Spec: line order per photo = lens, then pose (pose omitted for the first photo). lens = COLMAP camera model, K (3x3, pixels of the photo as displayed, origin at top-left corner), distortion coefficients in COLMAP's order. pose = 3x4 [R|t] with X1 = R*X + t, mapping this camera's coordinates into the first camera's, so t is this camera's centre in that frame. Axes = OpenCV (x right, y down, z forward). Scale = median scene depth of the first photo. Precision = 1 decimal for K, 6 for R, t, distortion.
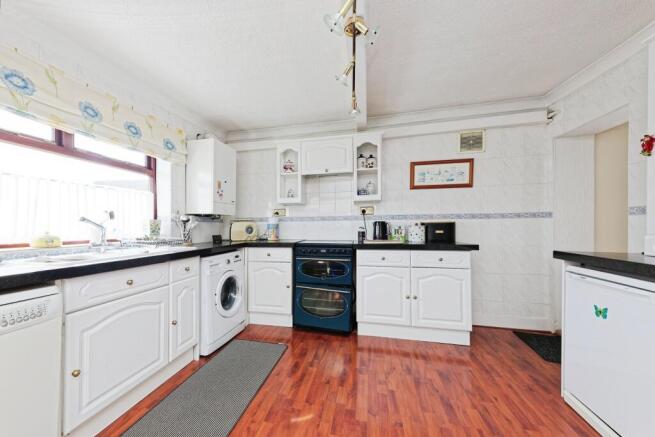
lens RADIAL K [[231.5, 0, 307.3], [0, 231.5, 226.7], [0, 0, 1]] dist [0.010061, -0.000194]
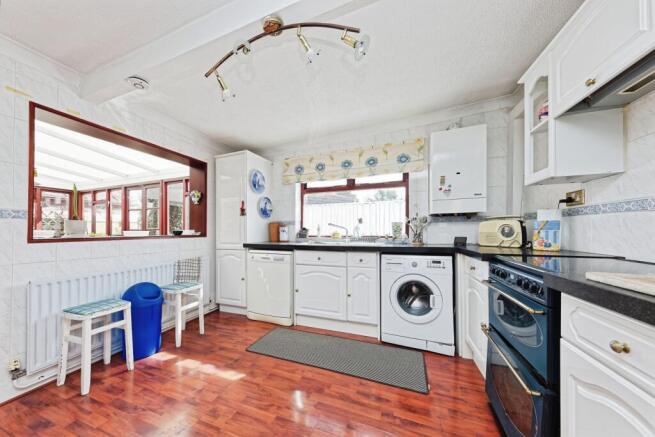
lens RADIAL K [[231.5, 0, 323.7], [0, 231.5, 229.5], [0, 0, 1]] dist [0.010061, -0.000194]
pose [[-0.093406, 0.003184, -0.995623, 0.600099], [0.005755, 0.999980, 0.002658, 0.003658], [0.995612, -0.005482, -0.093422, 0.681794]]
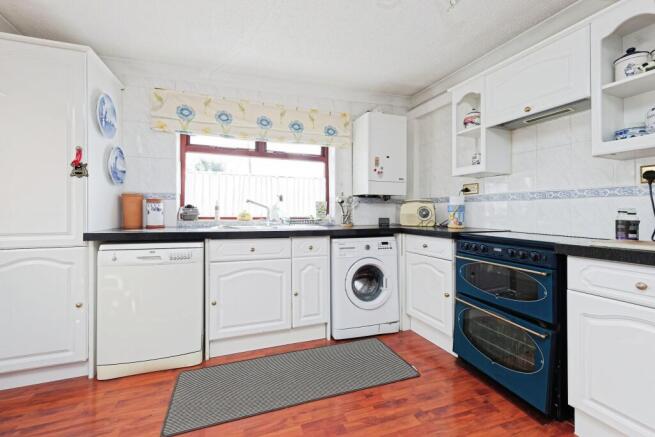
lens RADIAL K [[265.7, 0, 328.1], [0, 265.7, 211.9], [0, 0, 1]] dist [0.010132, 0.000029]
pose [[0.588569, 0.012386, -0.808352, 0.372797], [-0.011802, 0.999908, 0.006728, 0.009547], [0.808361, 0.005580, 0.588661, 0.264100]]
